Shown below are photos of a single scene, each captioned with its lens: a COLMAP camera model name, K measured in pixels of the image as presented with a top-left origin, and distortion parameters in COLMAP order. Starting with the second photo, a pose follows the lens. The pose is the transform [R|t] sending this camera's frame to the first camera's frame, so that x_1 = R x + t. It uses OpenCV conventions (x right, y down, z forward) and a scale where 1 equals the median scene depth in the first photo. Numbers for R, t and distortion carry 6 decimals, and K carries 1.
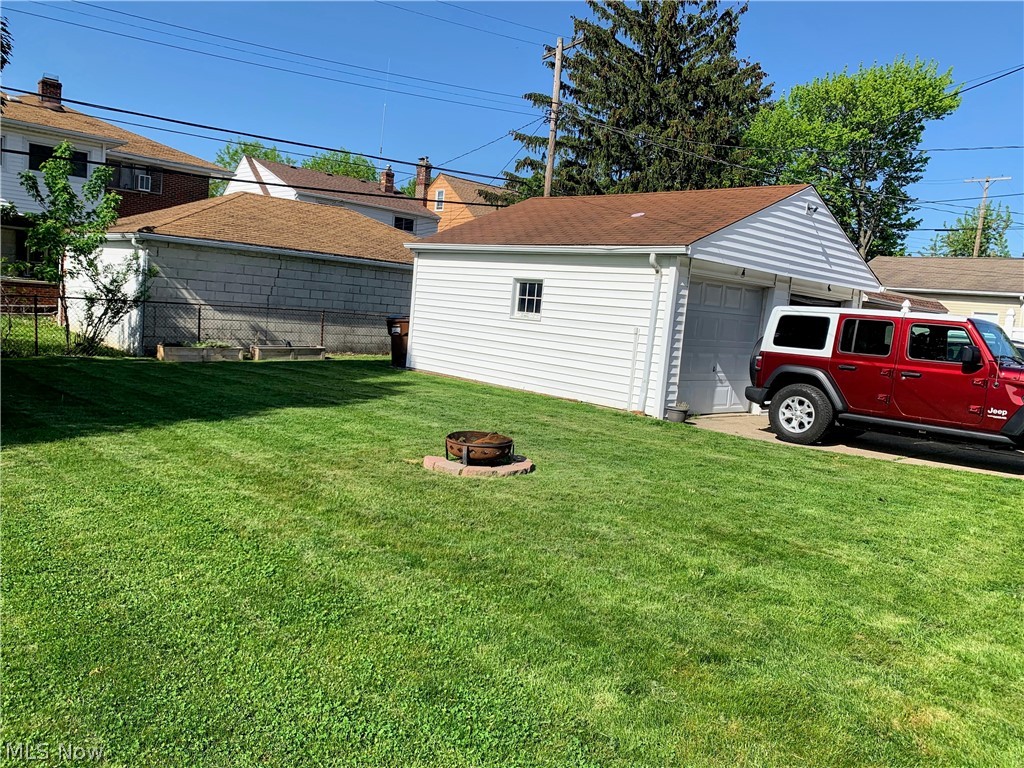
lens RADIAL K [[778.1, 0, 512.0], [0, 778.1, 384.0], [0, 0, 1]] dist [0.002014, 0.001876]
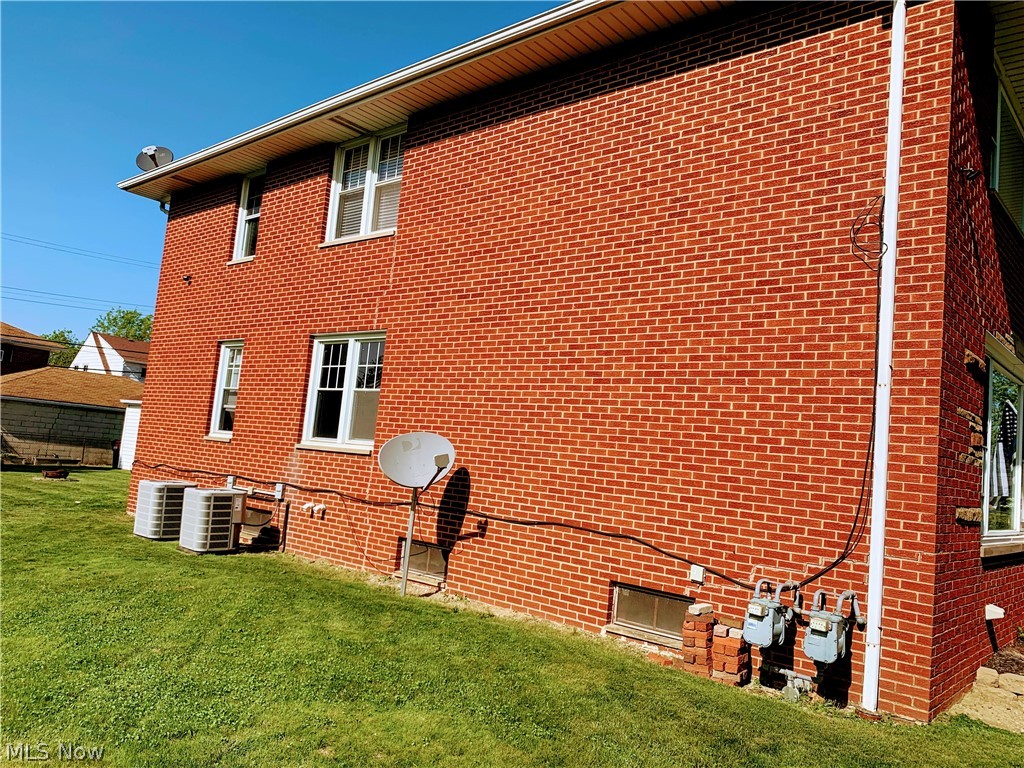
lens RADIAL K [[778.1, 0, 512.0], [0, 778.1, 384.0], [0, 0, 1]] dist [0.002014, 0.001876]
pose [[0.997105, 0.012731, 0.074967, 0.584425], [0.002285, 0.980424, -0.196884, 0.132561], [-0.076006, 0.196486, 0.977556, -0.790857]]
